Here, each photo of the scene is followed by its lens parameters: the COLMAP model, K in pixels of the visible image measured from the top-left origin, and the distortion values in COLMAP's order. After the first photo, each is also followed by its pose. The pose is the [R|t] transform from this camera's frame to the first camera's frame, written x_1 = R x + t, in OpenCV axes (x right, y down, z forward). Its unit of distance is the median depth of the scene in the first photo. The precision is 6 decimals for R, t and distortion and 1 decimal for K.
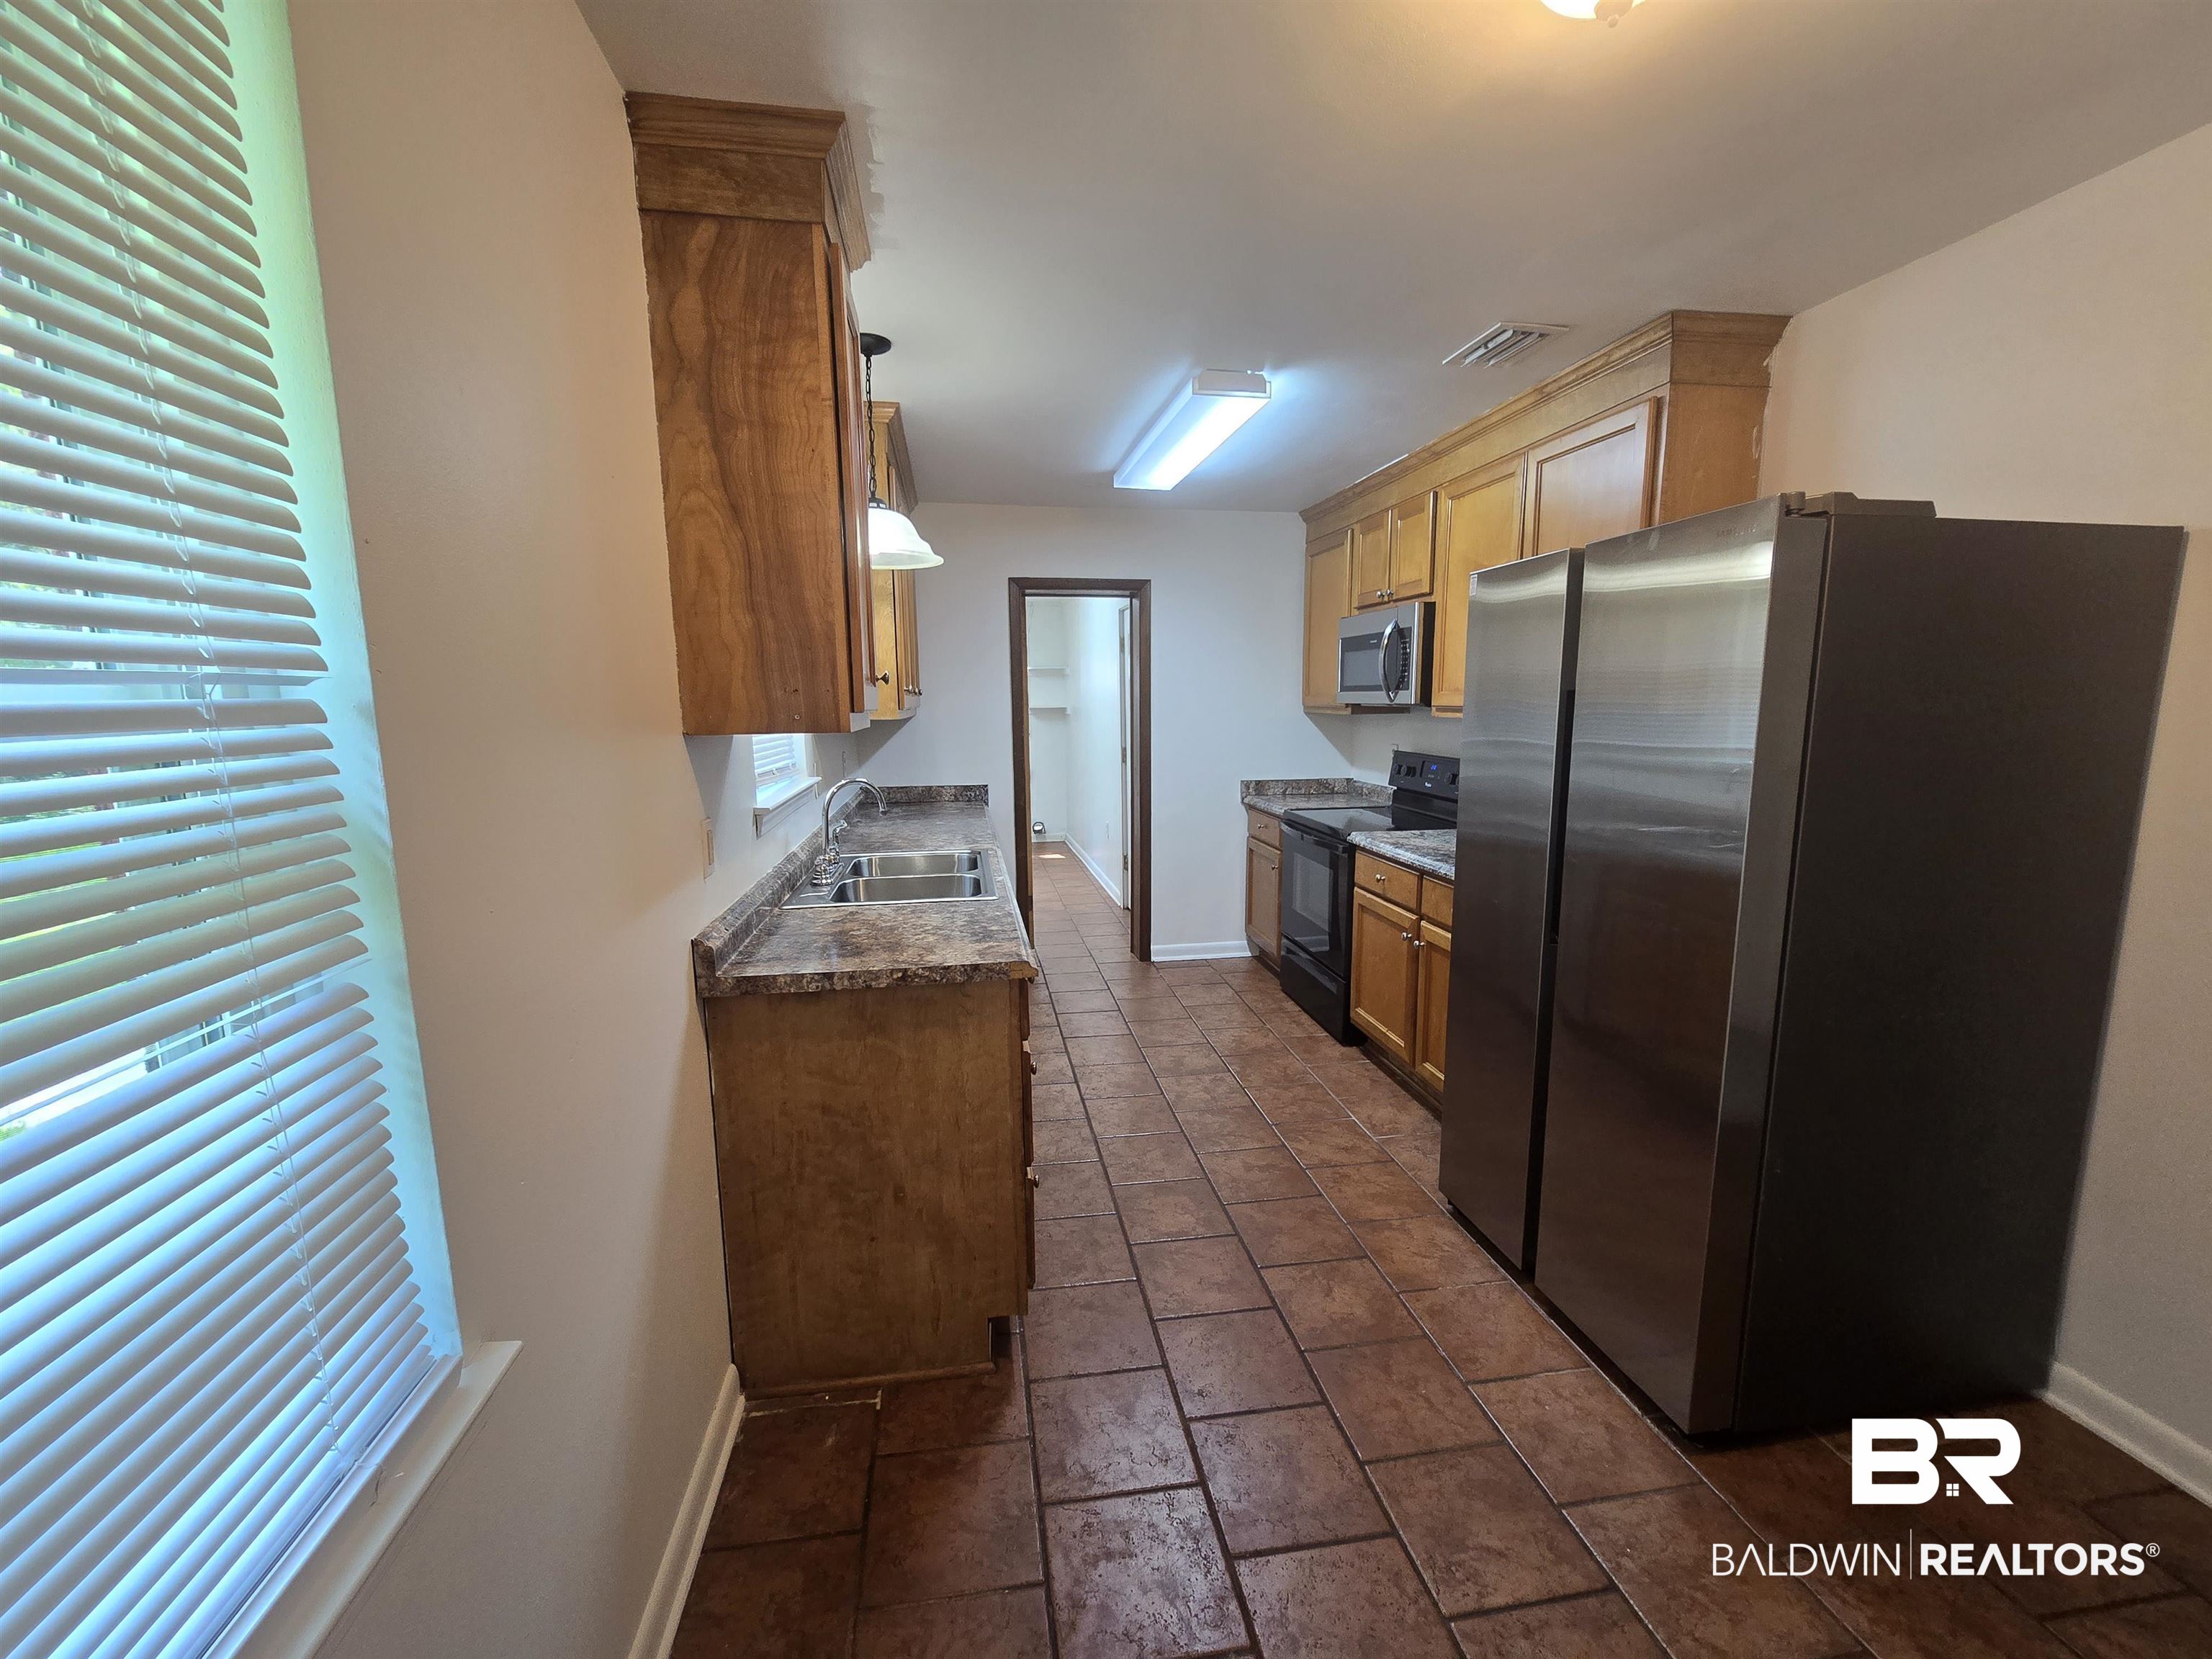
lens RADIAL K [[911.3, 0, 1104.6], [0, 911.3, 834.8], [0, 0, 1]] dist [-0.016313, -0.000223]
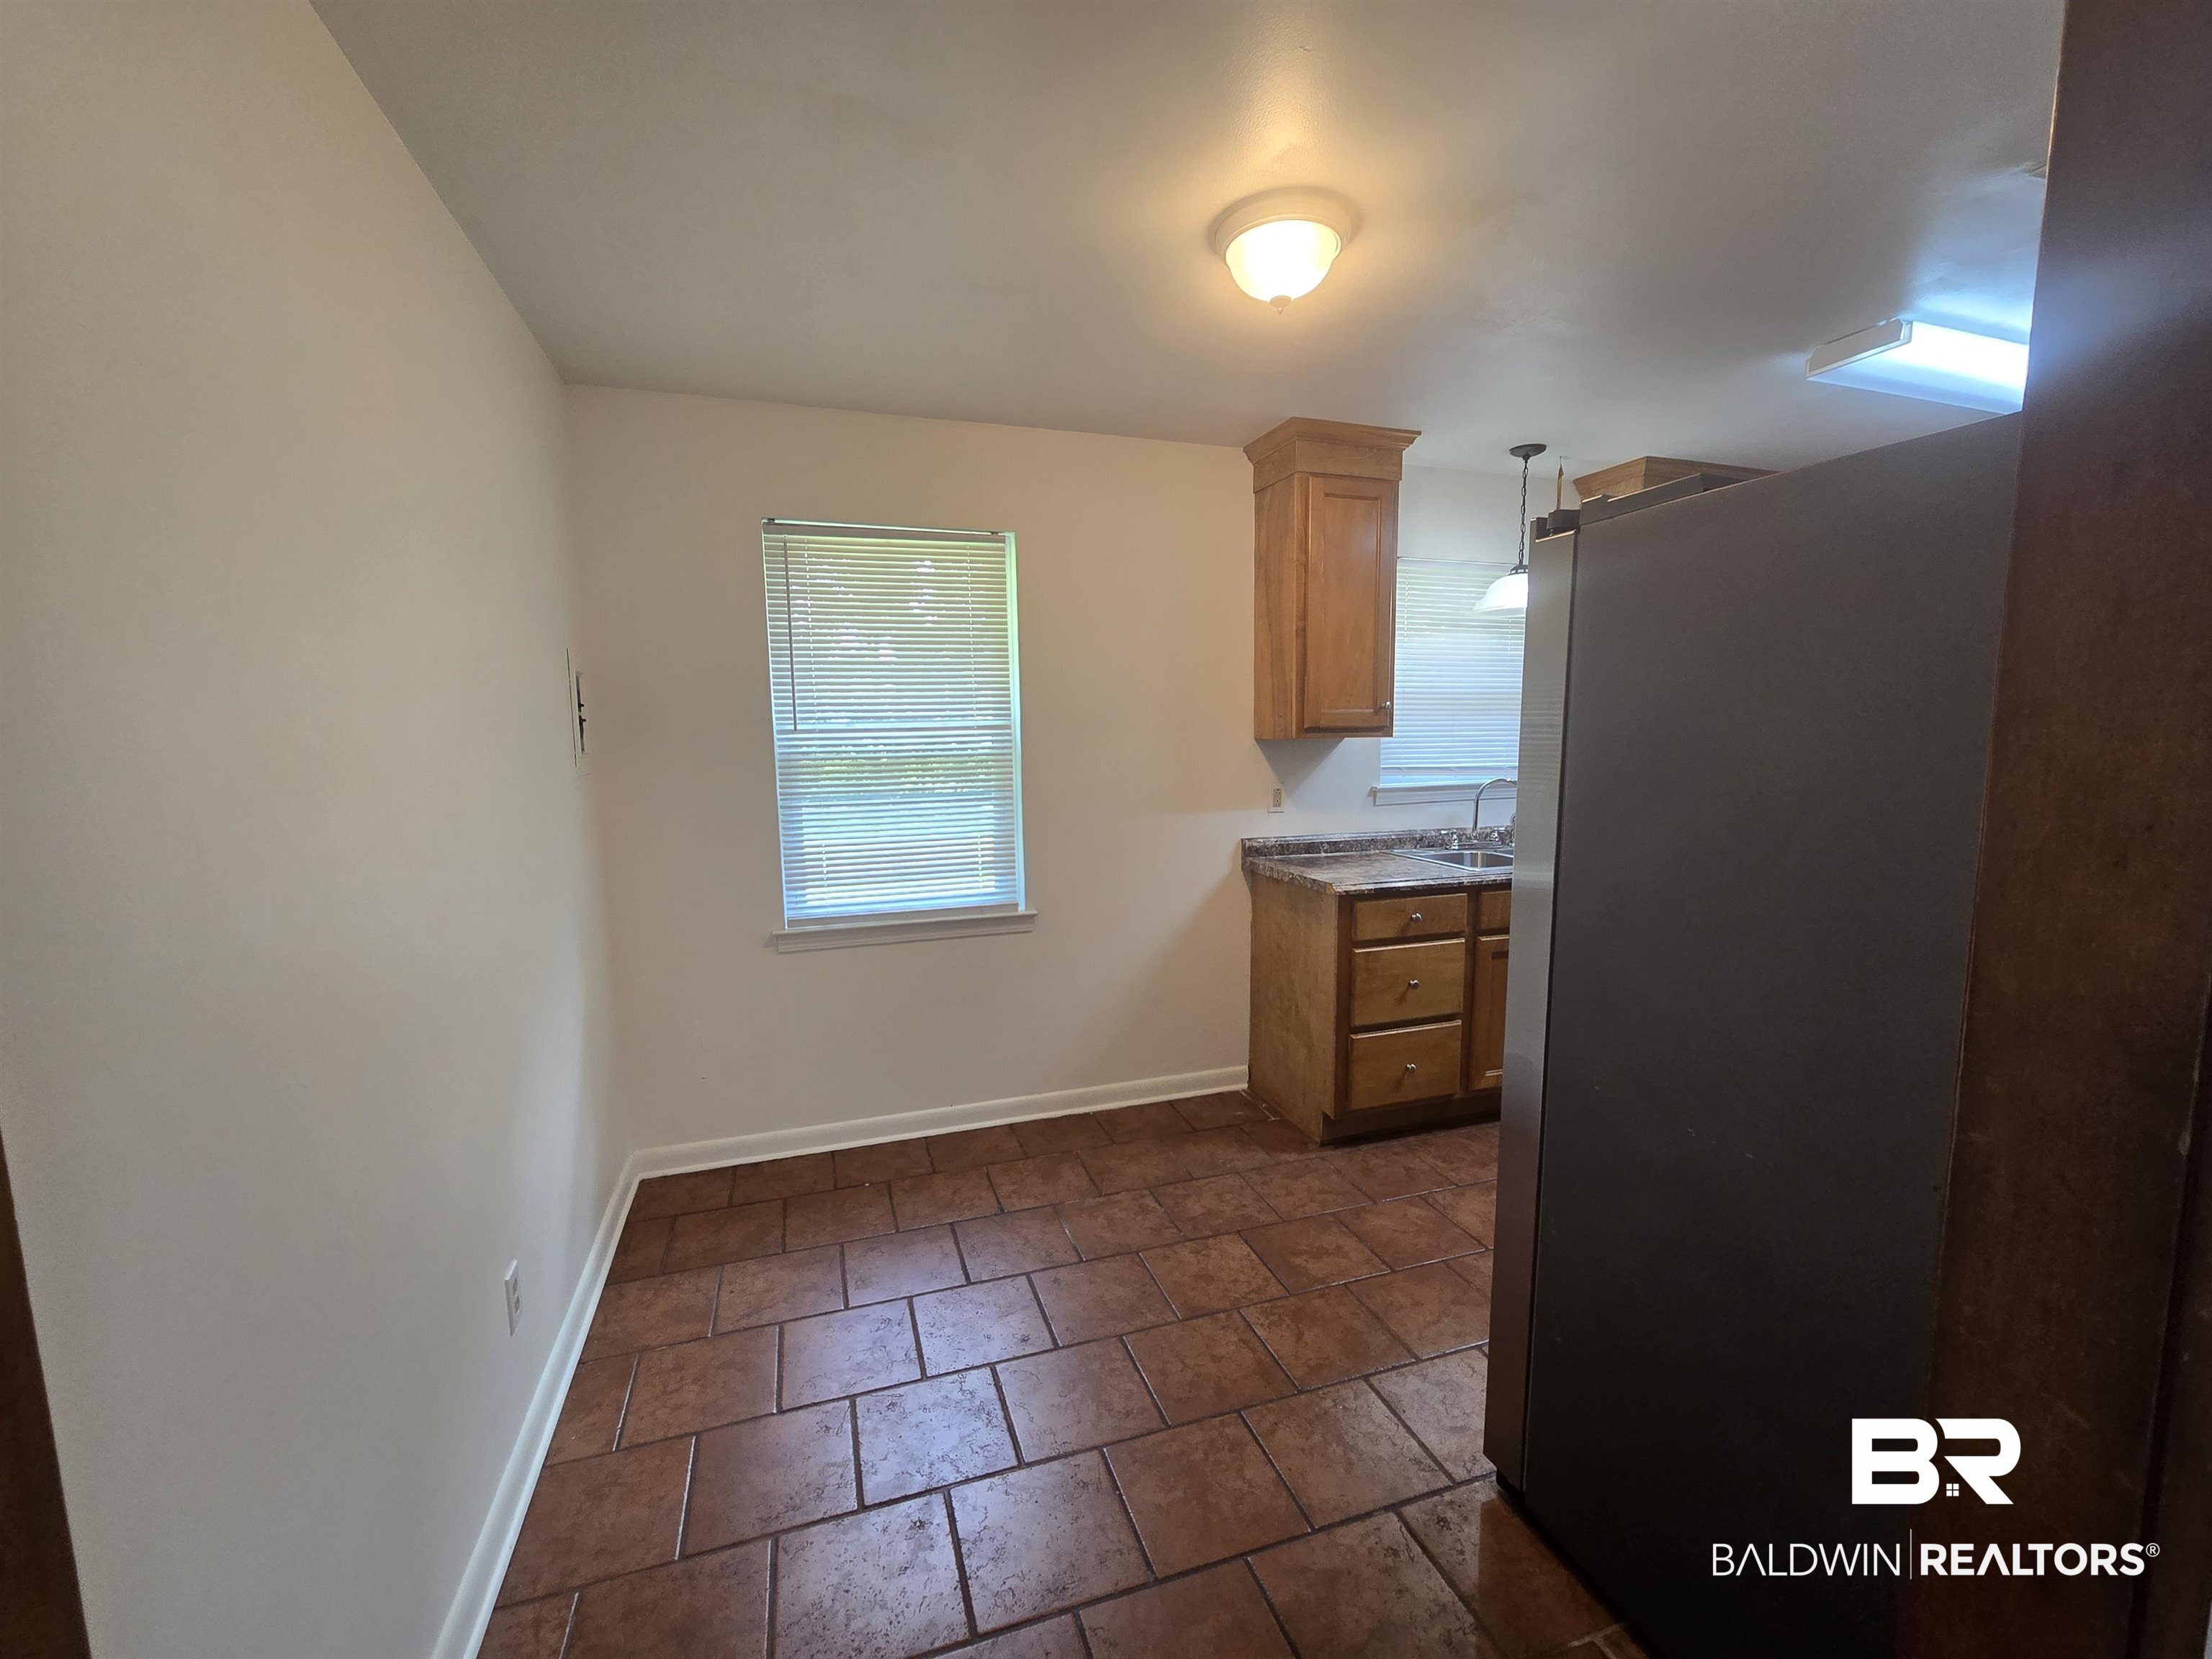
lens RADIAL K [[911.3, 0, 1108.0], [0, 911.3, 832.0], [0, 0, 1]] dist [-0.016313, -0.000223]
pose [[0.169096, 0.123163, -0.977874, 1.385817], [-0.136458, 0.985532, 0.100531, -0.058675], [0.976107, 0.116440, 0.183456, 0.305436]]
